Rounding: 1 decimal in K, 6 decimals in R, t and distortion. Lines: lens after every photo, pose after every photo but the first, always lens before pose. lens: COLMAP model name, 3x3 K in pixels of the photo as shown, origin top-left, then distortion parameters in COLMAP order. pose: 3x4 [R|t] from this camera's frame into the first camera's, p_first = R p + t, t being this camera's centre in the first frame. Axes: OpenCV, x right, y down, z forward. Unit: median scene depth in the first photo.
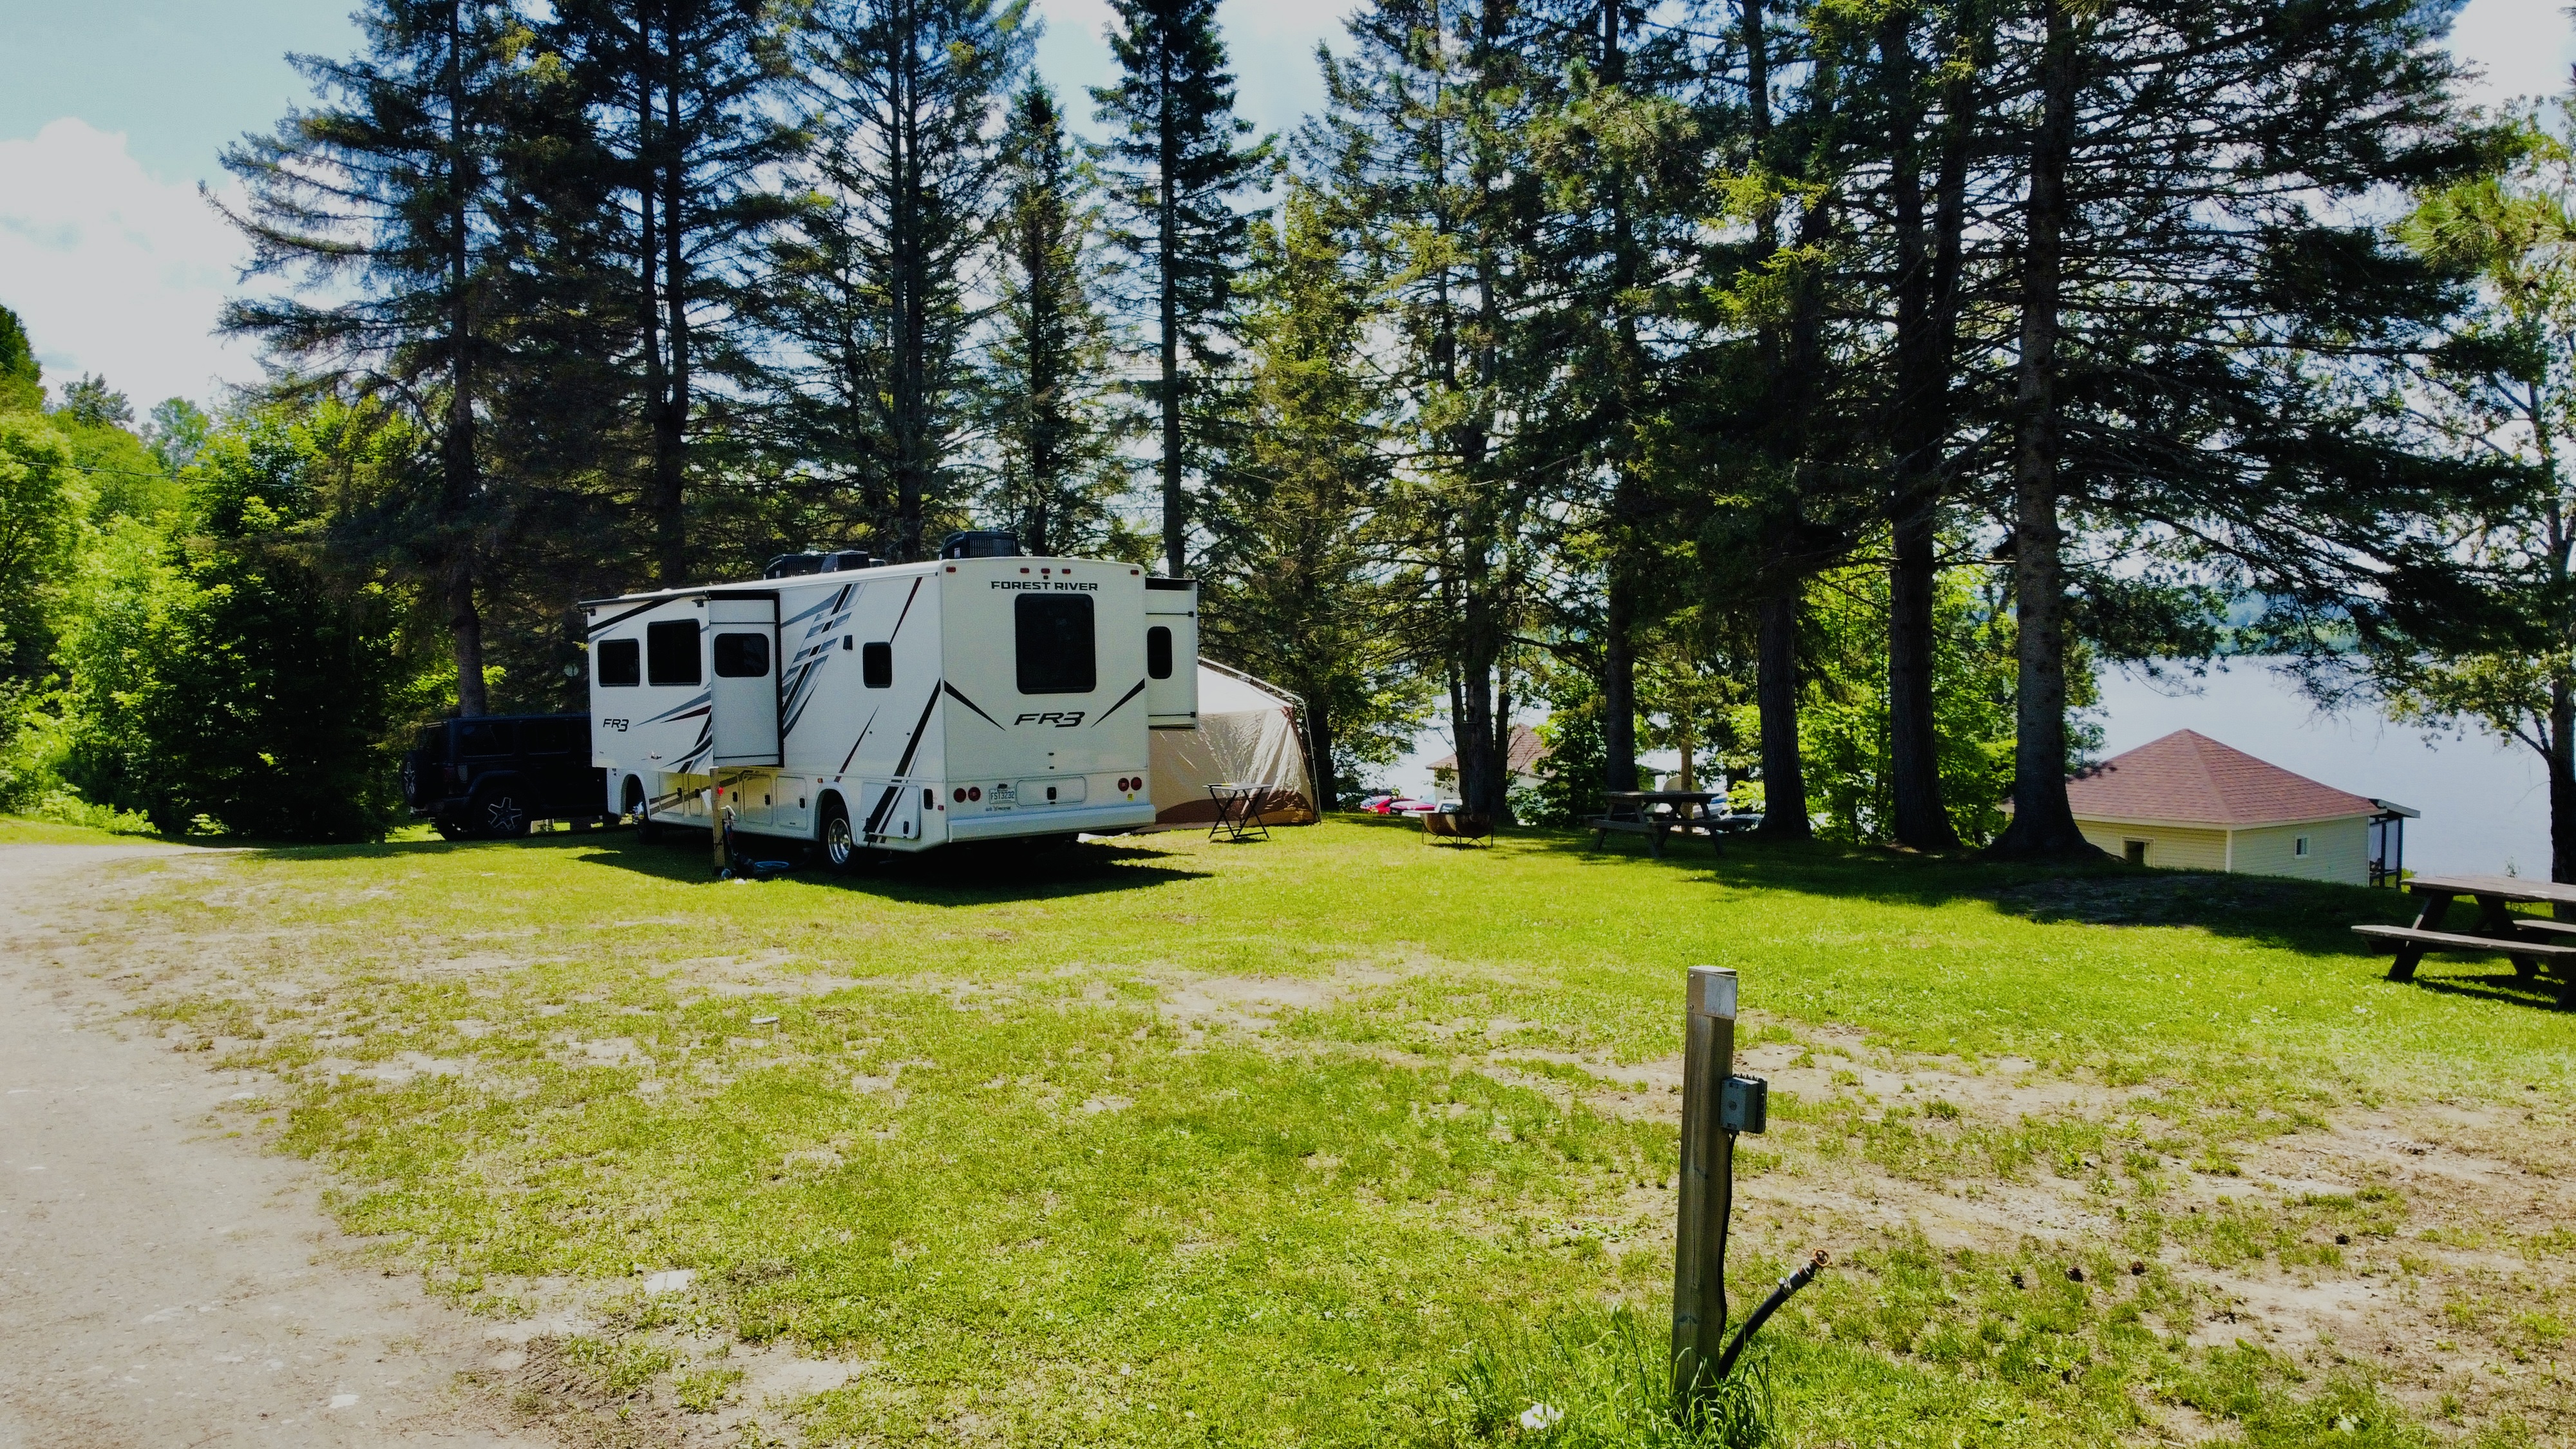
lens RADIAL K [[1959.7, 0, 1284.2], [0, 1959.7, 727.4], [0, 0, 1]] dist [-0.003673, -0.003974]
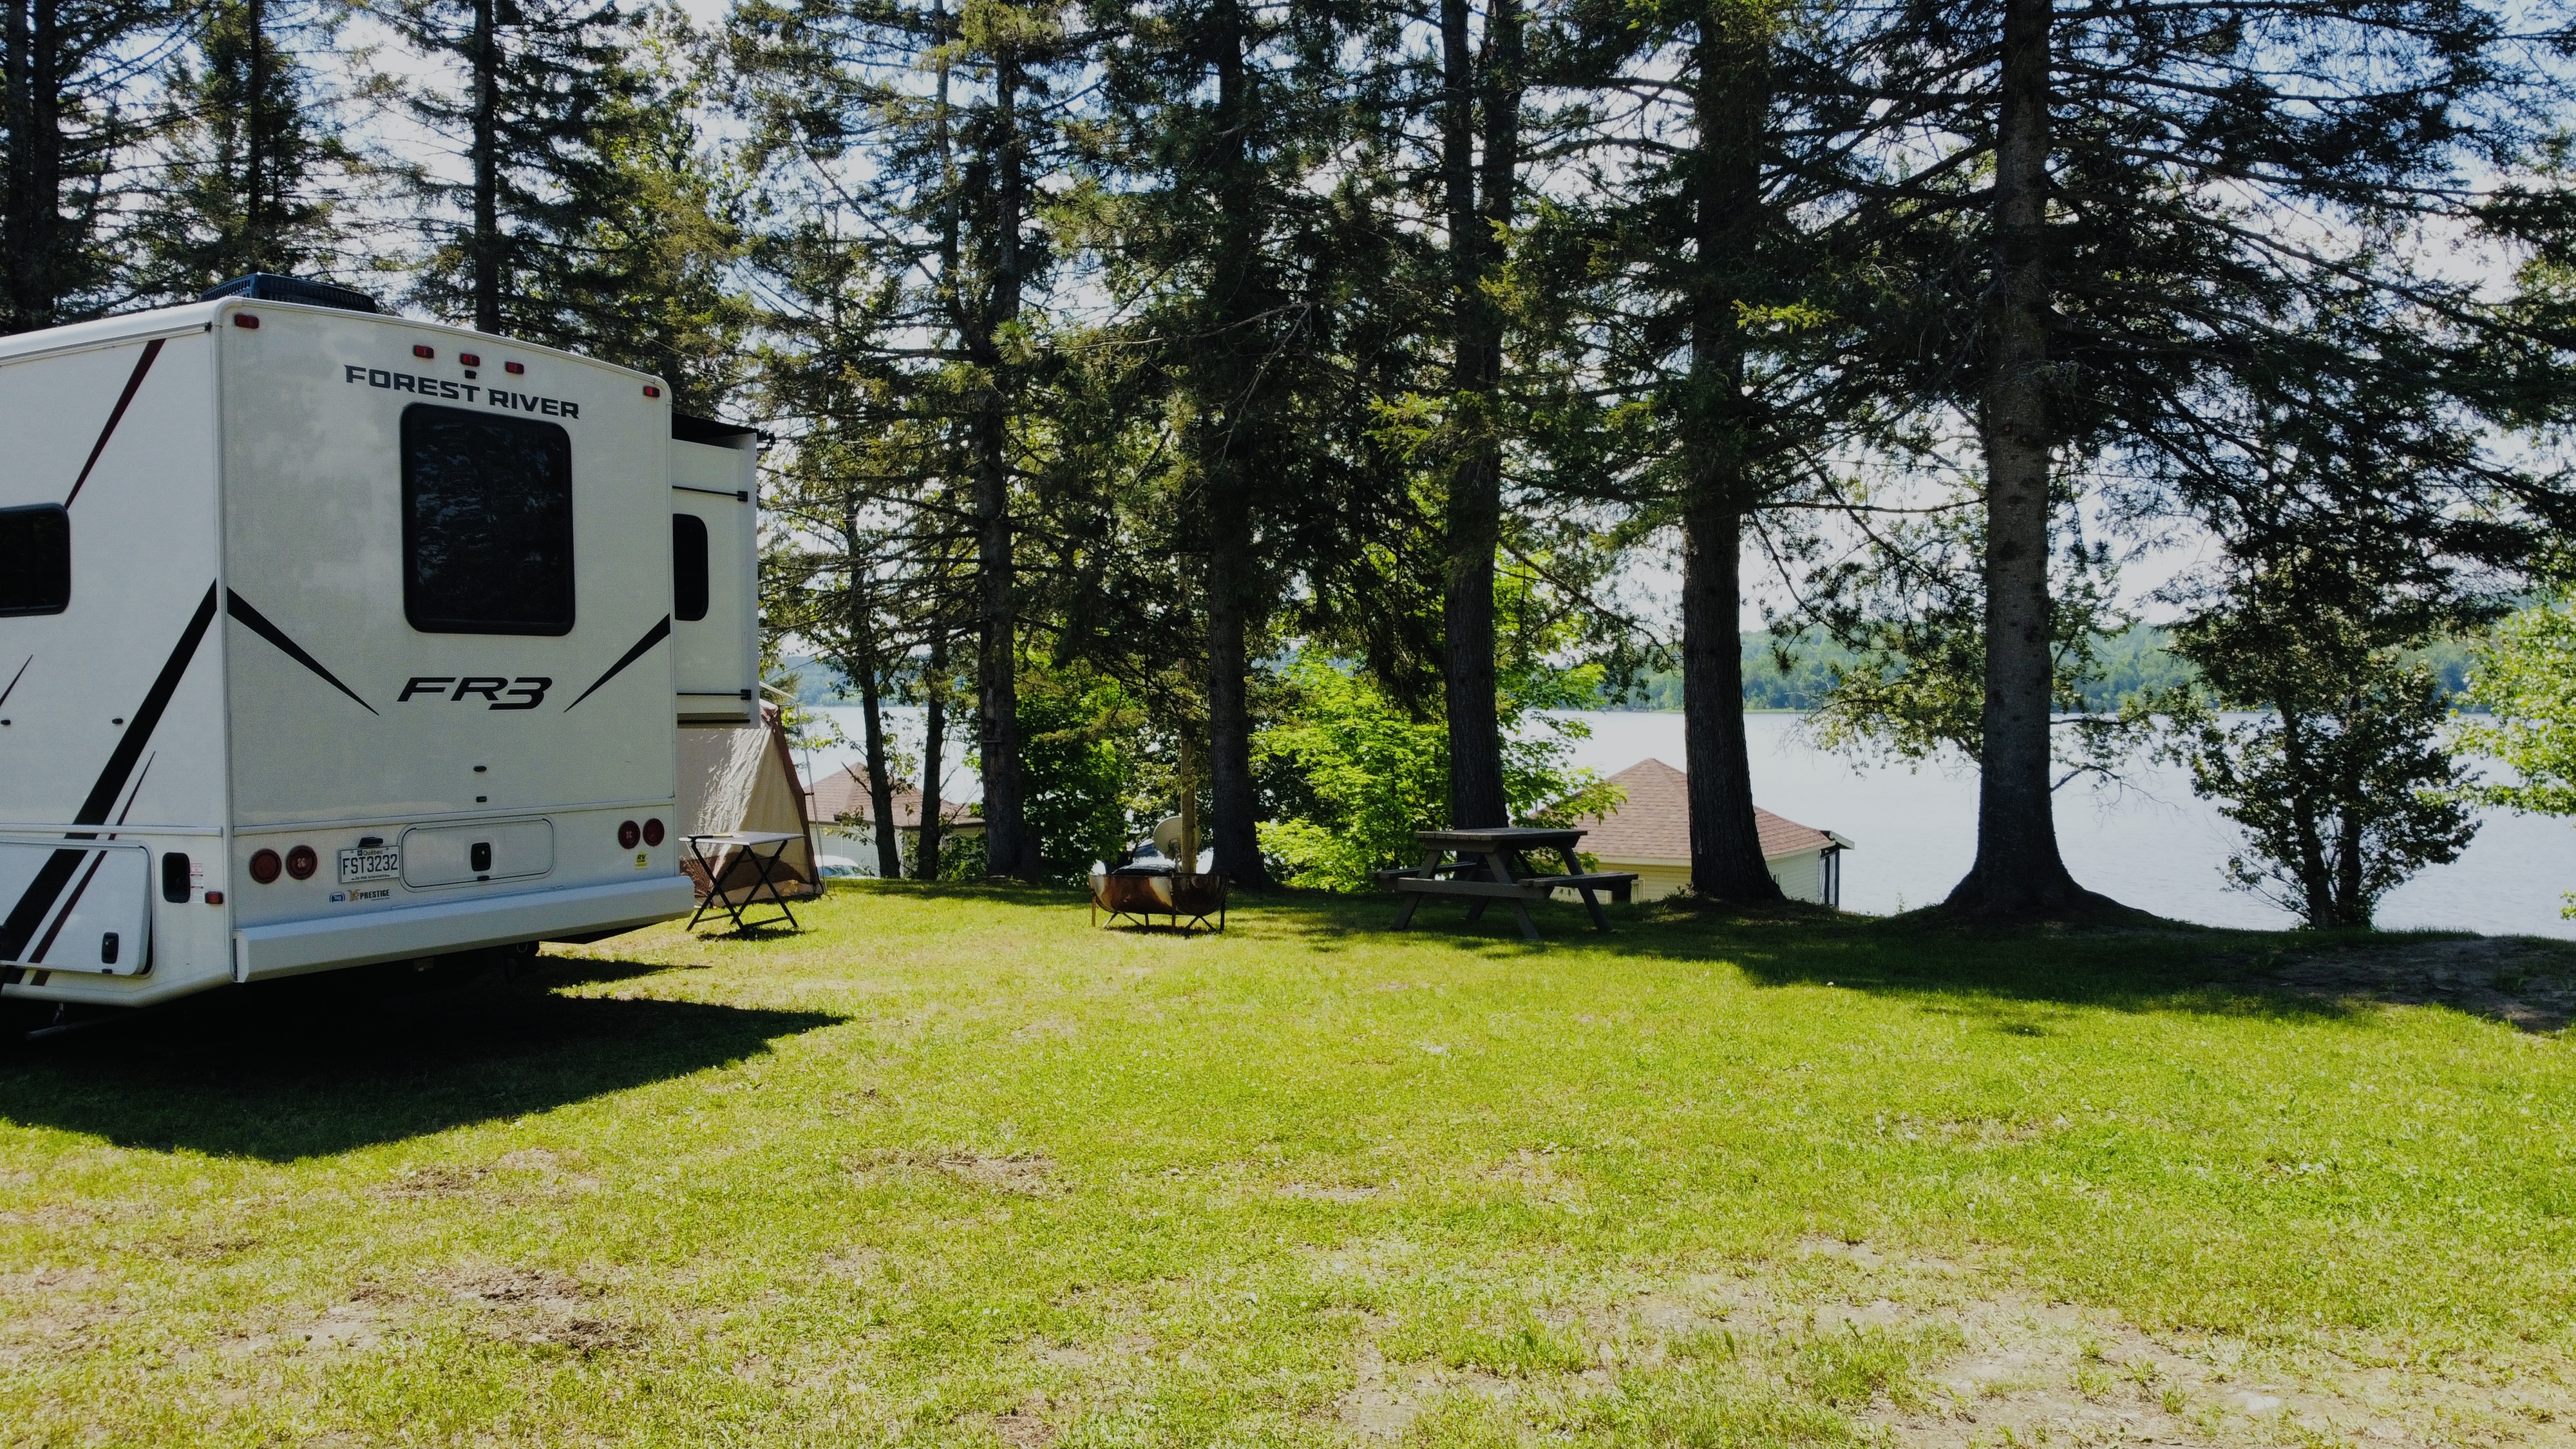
lens RADIAL K [[1959.7, 0, 1295.5], [0, 1959.7, 718.3], [0, 0, 1]] dist [-0.003673, -0.003974]
pose [[0.919662, 0.000450, 0.392711, -0.114741], [0.012936, 0.999422, -0.031438, 0.017343], [-0.392498, 0.033992, 0.919124, 0.477929]]
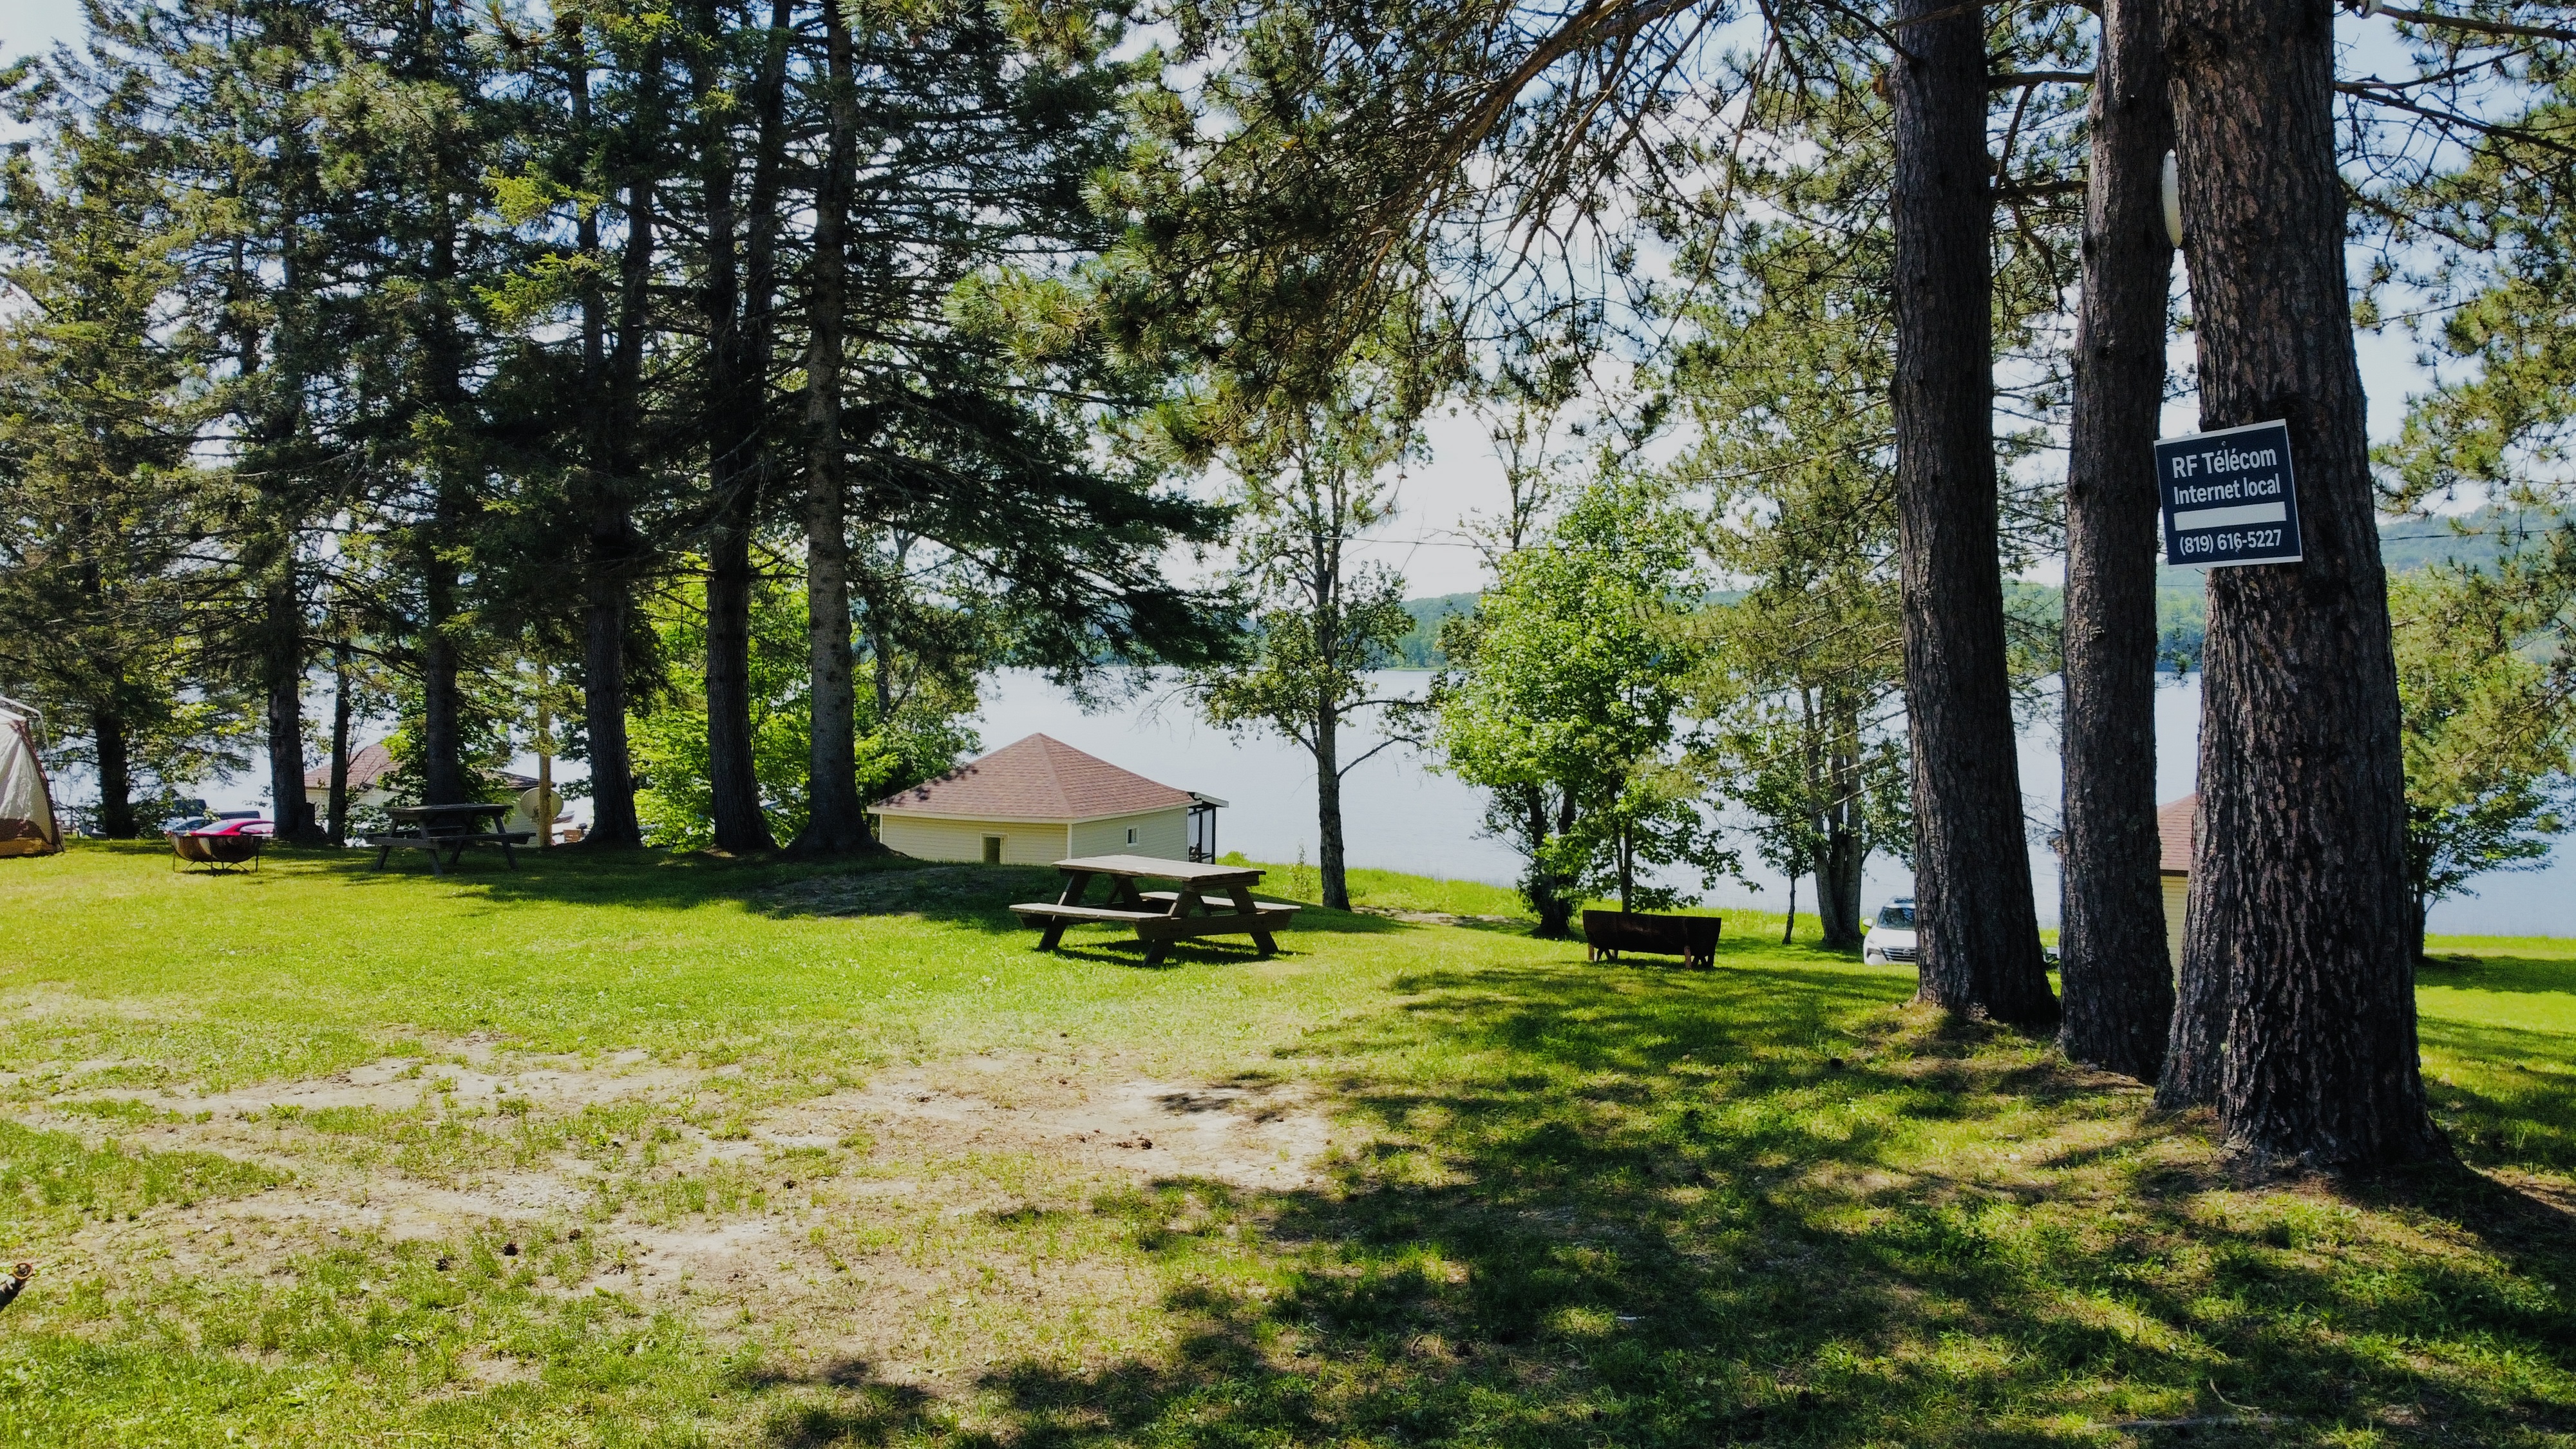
lens RADIAL K [[1959.7, 0, 1297.6], [0, 1959.7, 717.6], [0, 0, 1]] dist [-0.003673, -0.003974]
pose [[0.862473, -0.007871, 0.506043, 0.067864], [0.012479, 0.999906, -0.005717, 0.000450], [-0.505950, 0.011245, 0.862490, -0.039531]]
